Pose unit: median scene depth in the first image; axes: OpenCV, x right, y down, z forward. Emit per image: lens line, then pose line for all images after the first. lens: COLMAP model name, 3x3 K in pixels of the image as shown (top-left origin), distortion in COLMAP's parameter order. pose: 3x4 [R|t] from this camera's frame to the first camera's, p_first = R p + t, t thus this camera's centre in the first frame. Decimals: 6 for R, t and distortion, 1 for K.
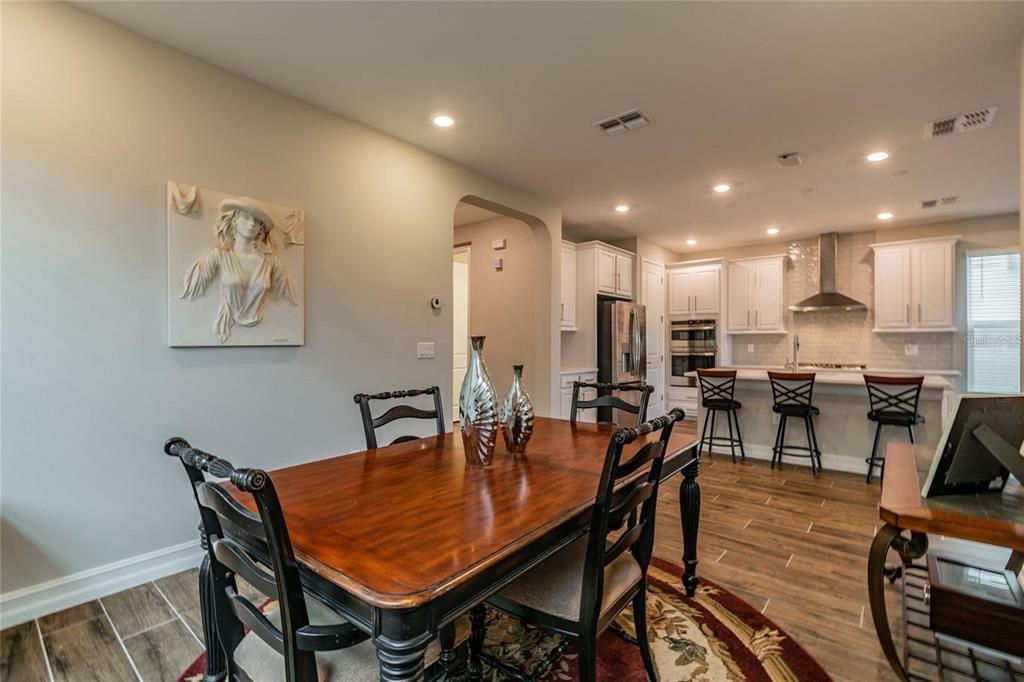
lens RADIAL K [[457.6, 0, 505.8], [0, 457.6, 343.8], [0, 0, 1]] dist [0.000559, -0.000060]
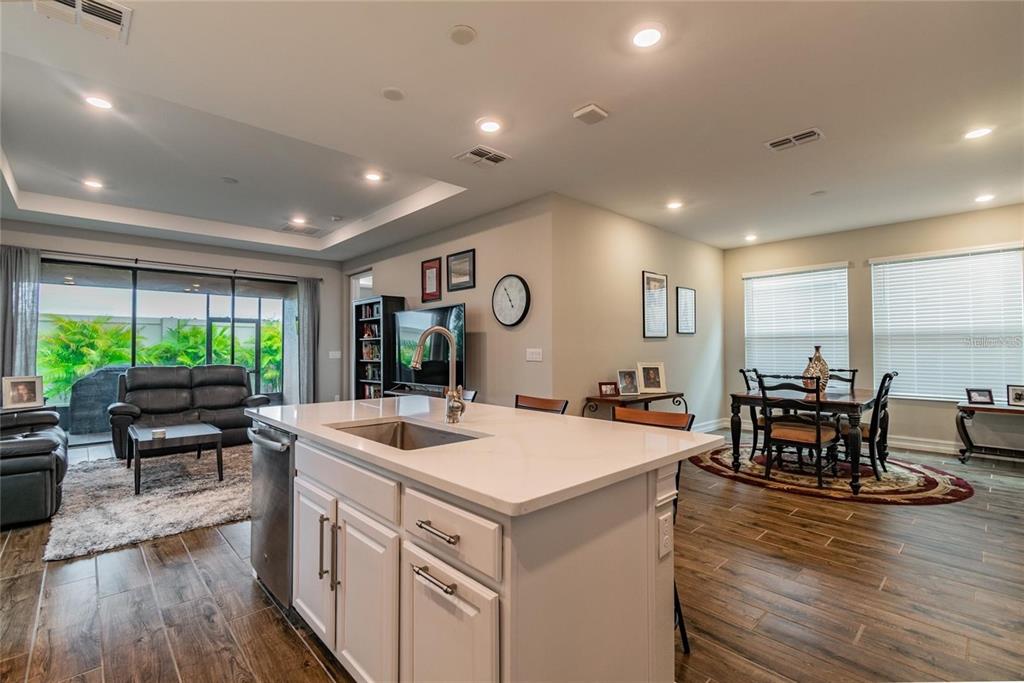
lens RADIAL K [[457.6, 0, 508.9], [0, 457.6, 340.3], [0, 0, 1]] dist [0.000559, -0.000060]
pose [[-0.994050, 0.003165, 0.108881, 0.433462], [0.001370, 0.999862, -0.016553, -0.003056], [-0.108919, -0.016305, -0.993917, 1.150079]]
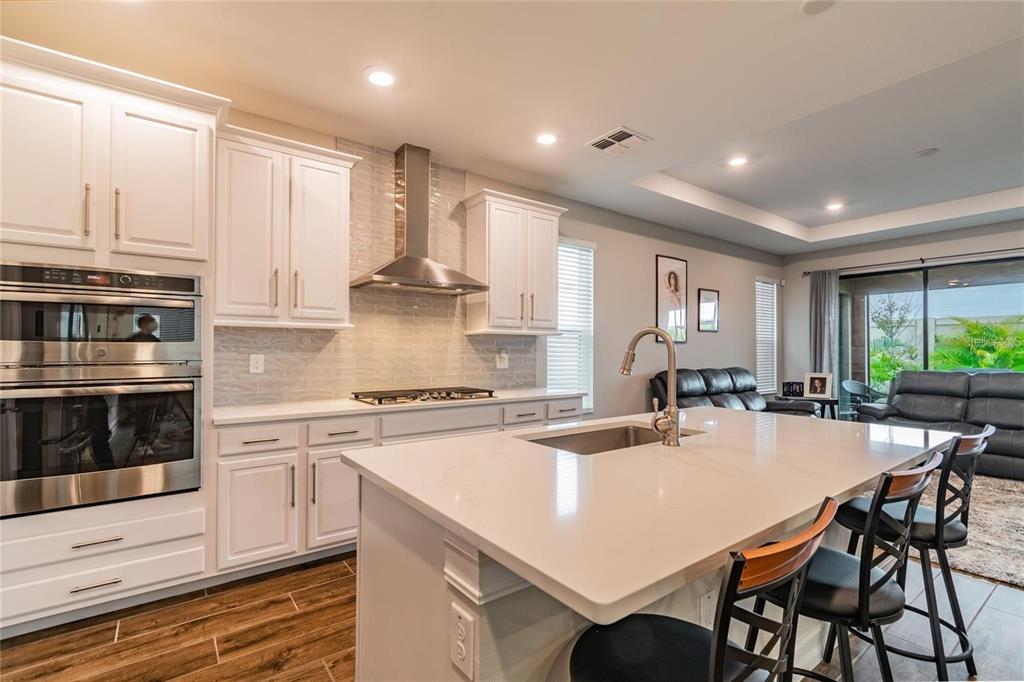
lens RADIAL K [[457.6, 0, 528.5], [0, 457.6, 346.1], [0, 0, 1]] dist [0.000559, -0.000060]
pose [[0.215088, 0.010678, 0.976536, 0.227752], [-0.001519, 0.999943, -0.010600, -0.002430], [-0.976593, 0.000797, 0.215092, 0.829685]]
